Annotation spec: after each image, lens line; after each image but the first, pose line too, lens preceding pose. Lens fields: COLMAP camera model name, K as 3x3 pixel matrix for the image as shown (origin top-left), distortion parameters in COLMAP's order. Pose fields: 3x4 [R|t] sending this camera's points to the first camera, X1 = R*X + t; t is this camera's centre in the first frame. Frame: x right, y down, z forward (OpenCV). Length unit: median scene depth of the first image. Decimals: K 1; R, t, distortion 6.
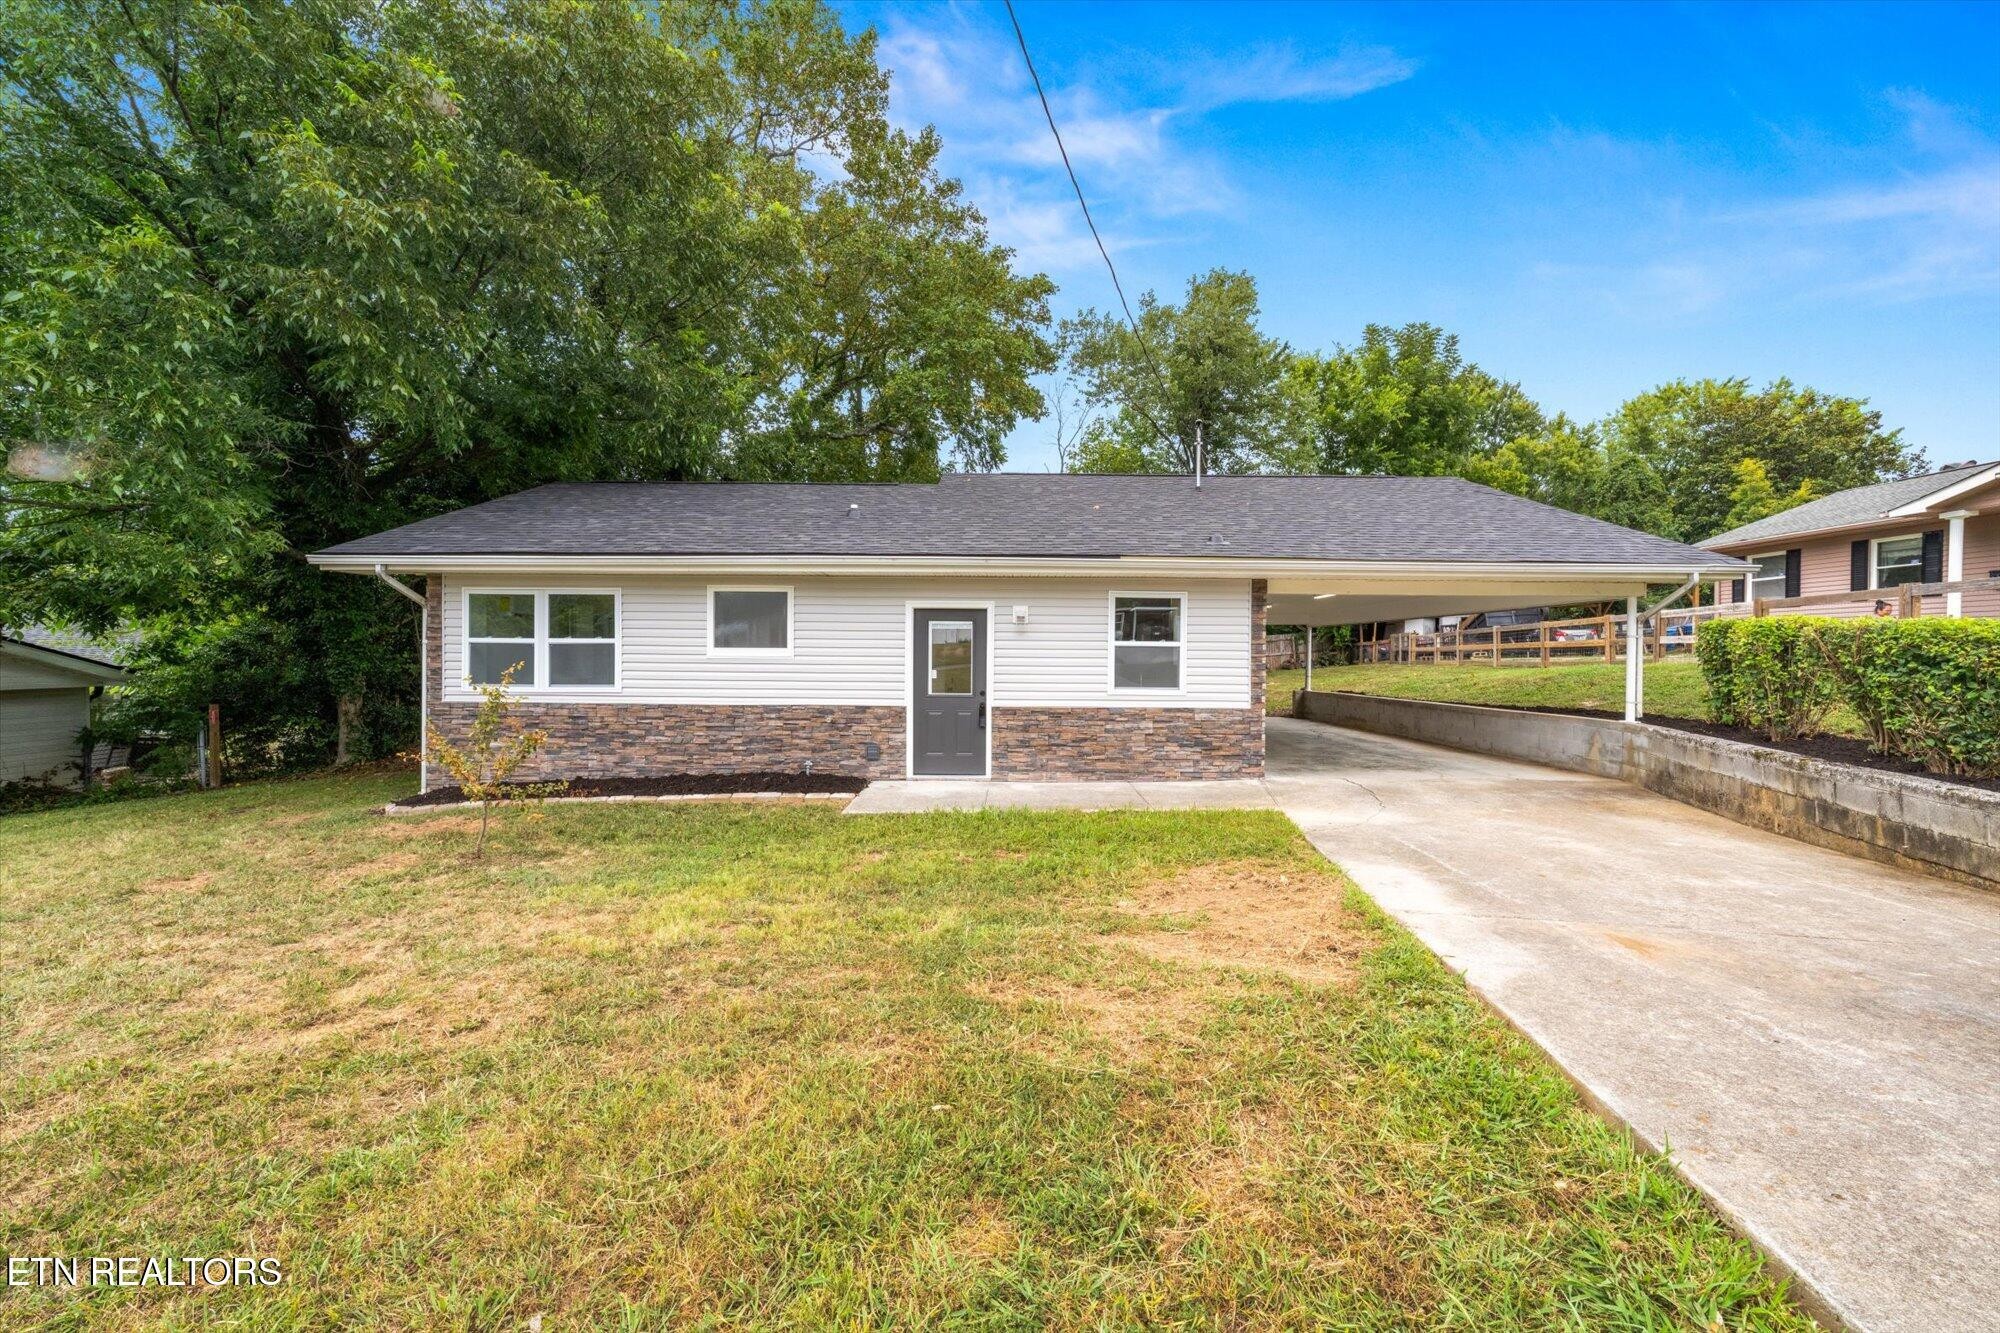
lens RADIAL K [[732.8, 0, 1003.2], [0, 732.8, 662.8], [0, 0, 1]] dist [-0.001582, 0.000406]
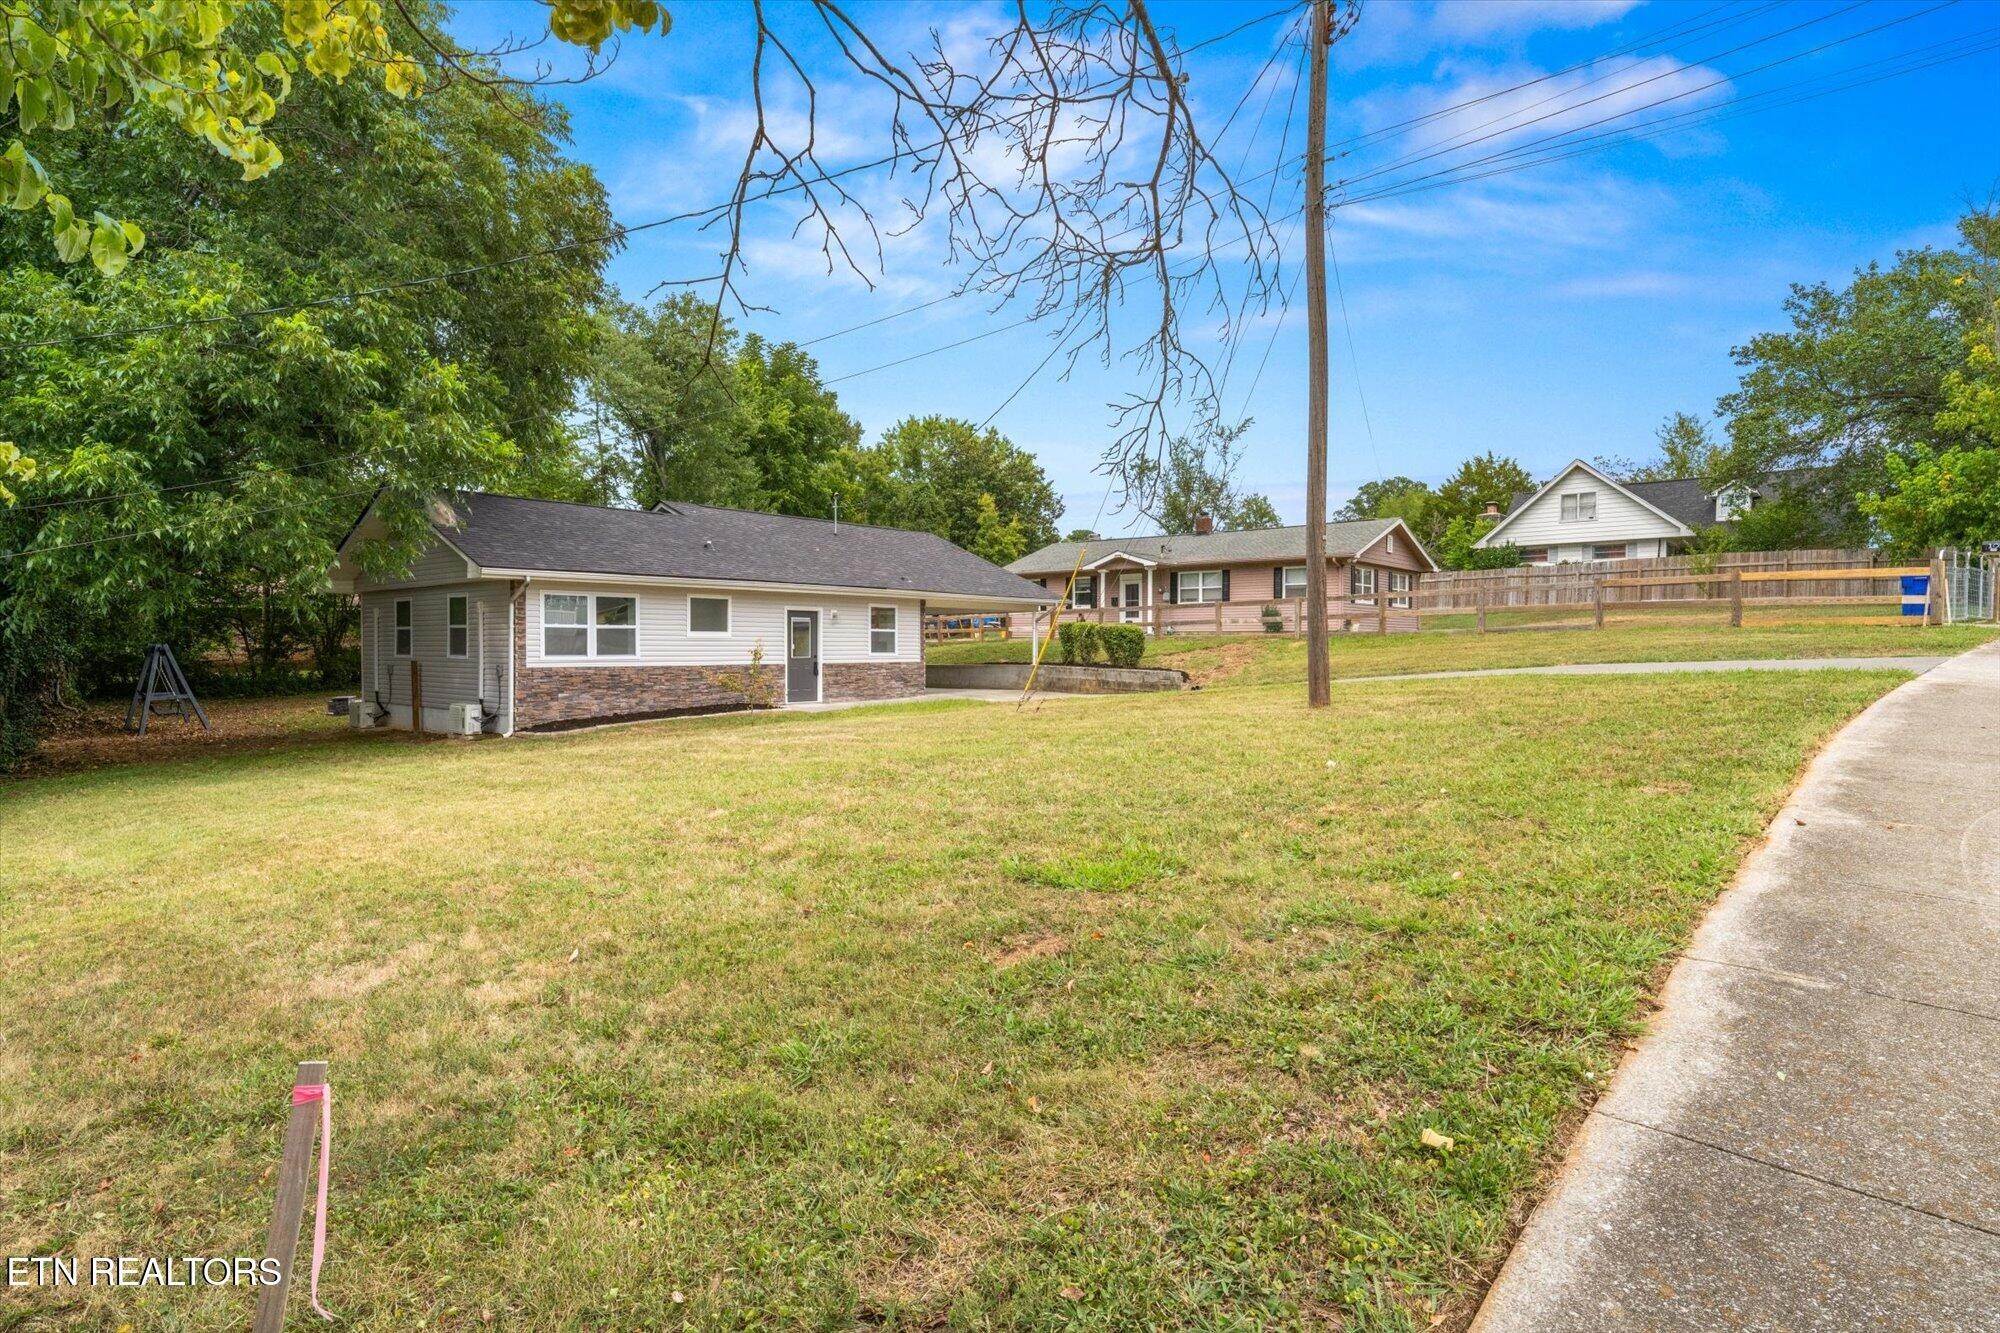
lens RADIAL K [[1009.1, 0, 999.1], [0, 1009.1, 658.7], [0, 0, 1]] dist [-0.002244, -0.000054]
pose [[0.654801, -0.016218, 0.755628, -1.669309], [0.014161, 0.999858, 0.009188, 0.030517], [-0.755669, 0.004684, 0.654937, -1.032930]]
